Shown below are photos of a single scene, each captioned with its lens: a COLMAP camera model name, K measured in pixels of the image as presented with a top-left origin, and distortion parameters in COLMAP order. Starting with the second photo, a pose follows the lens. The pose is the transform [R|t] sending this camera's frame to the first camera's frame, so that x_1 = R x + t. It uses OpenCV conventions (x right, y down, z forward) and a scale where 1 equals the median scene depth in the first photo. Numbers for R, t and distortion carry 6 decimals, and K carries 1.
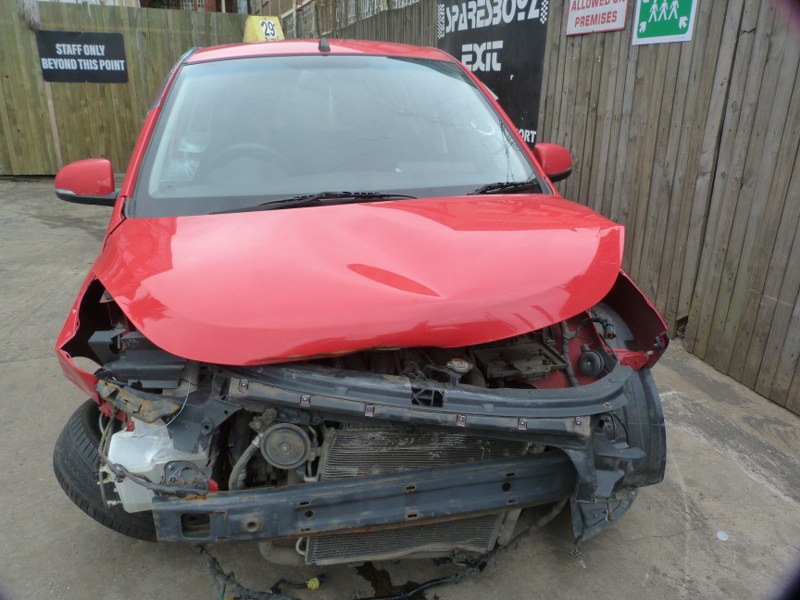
lens RADIAL K [[590.6, 0, 400.8], [0, 590.6, 297.4], [0, 0, 1]] dist [-0.036926, 0.019661]
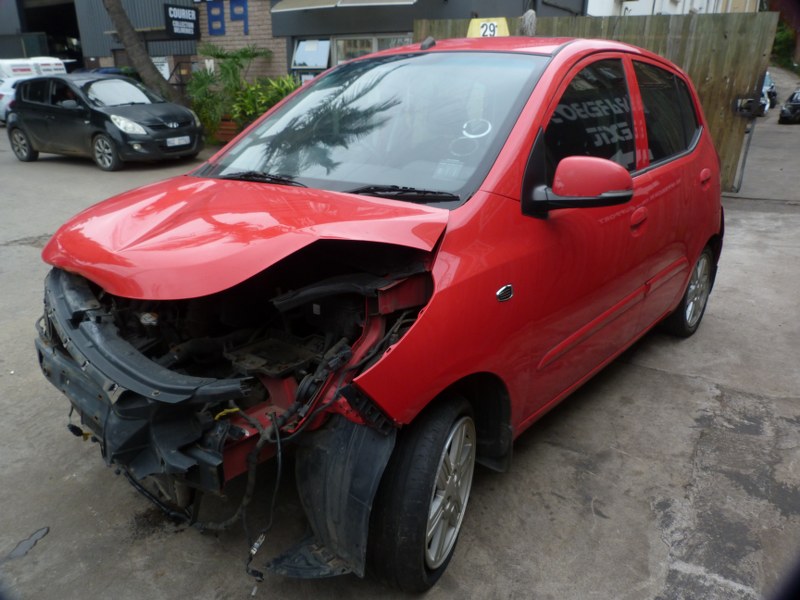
lens RADIAL K [[590.6, 0, 400.3], [0, 590.6, 299.6], [0, 0, 1]] dist [-0.036926, 0.019661]
pose [[0.609302, 0.261720, -0.748501, 0.542127], [-0.270610, 0.955920, 0.113961, -0.079893], [0.745333, 0.133115, 0.653268, 0.265860]]
